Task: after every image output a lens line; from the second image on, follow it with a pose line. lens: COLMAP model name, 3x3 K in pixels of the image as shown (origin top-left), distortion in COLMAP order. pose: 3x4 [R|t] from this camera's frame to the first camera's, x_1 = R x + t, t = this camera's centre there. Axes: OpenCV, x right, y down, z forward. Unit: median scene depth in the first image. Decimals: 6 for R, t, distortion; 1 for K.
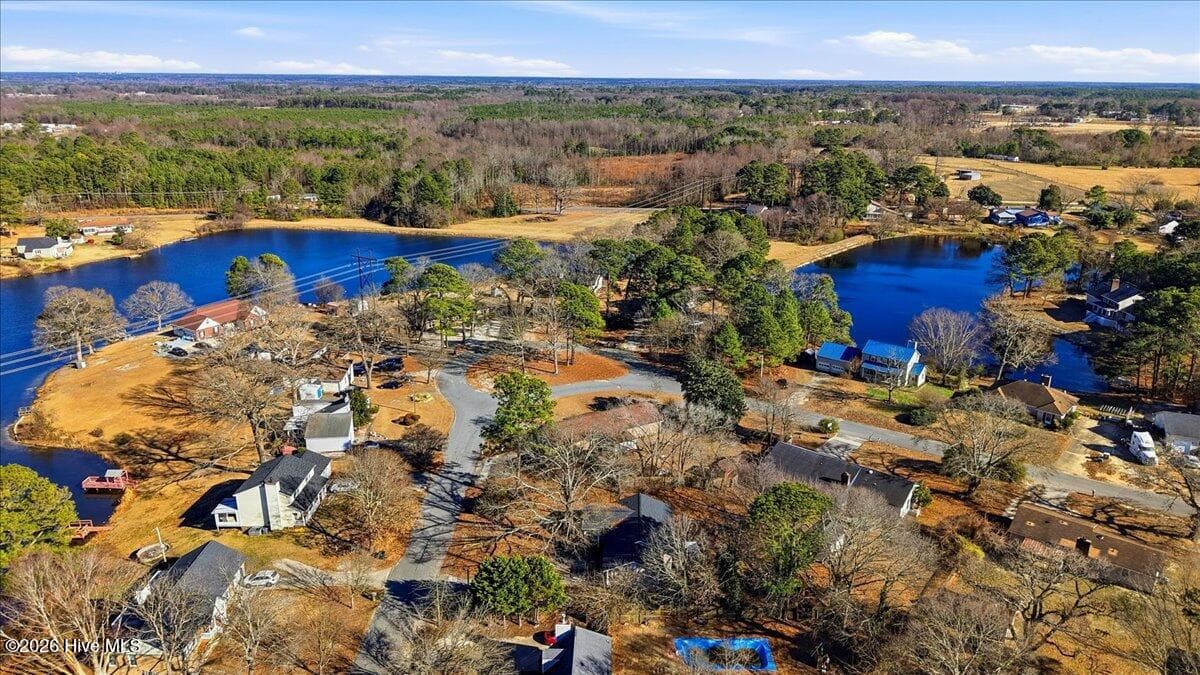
lens RADIAL K [[806.0, 0, 601.5], [0, 806.0, 338.2], [0, 0, 1]] dist [0.020649, -0.029936]
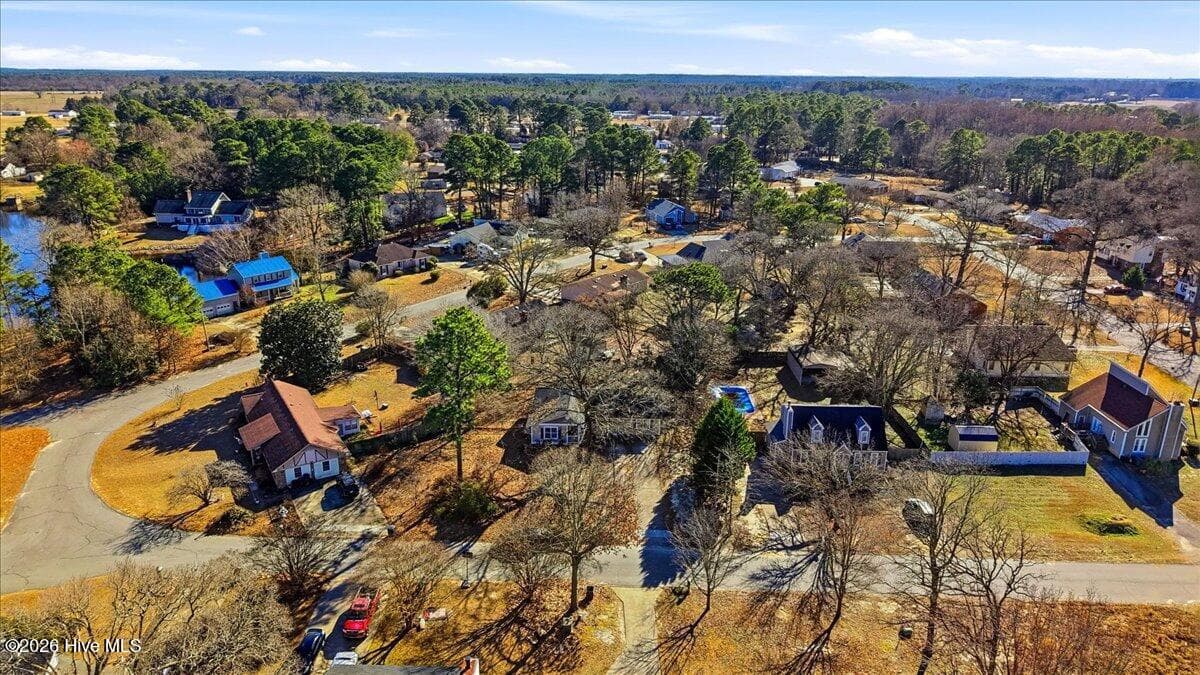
lens RADIAL K [[806.0, 0, 598.4], [0, 806.0, 345.5], [0, 0, 1]] dist [0.020649, -0.029936]
pose [[-0.002908, -0.327907, 0.944705, -0.778962], [0.300058, 0.900892, 0.313623, -0.111961], [-0.953916, 0.284379, 0.095771, 0.821363]]
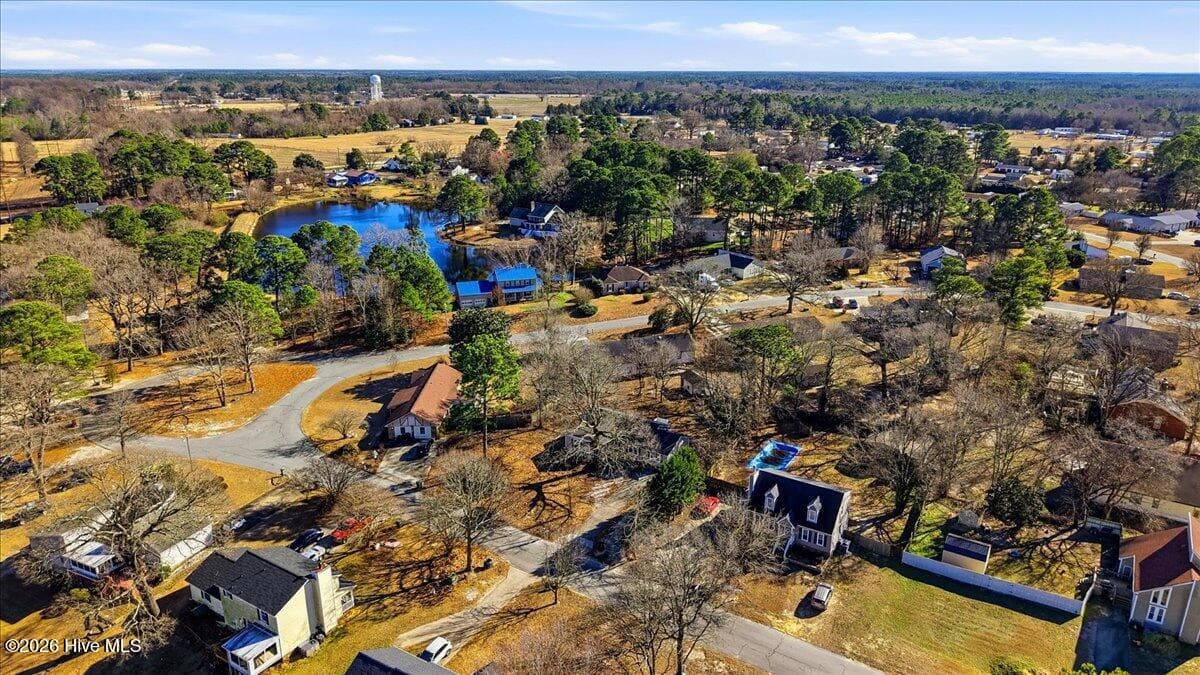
lens RADIAL K [[806.0, 0, 593.8], [0, 806.0, 331.0], [0, 0, 1]] dist [0.020649, -0.029936]
pose [[0.525133, -0.269647, 0.807172, -0.802965], [0.264838, 0.953158, 0.146116, -0.068265], [-0.808762, 0.137040, 0.571948, 0.346431]]
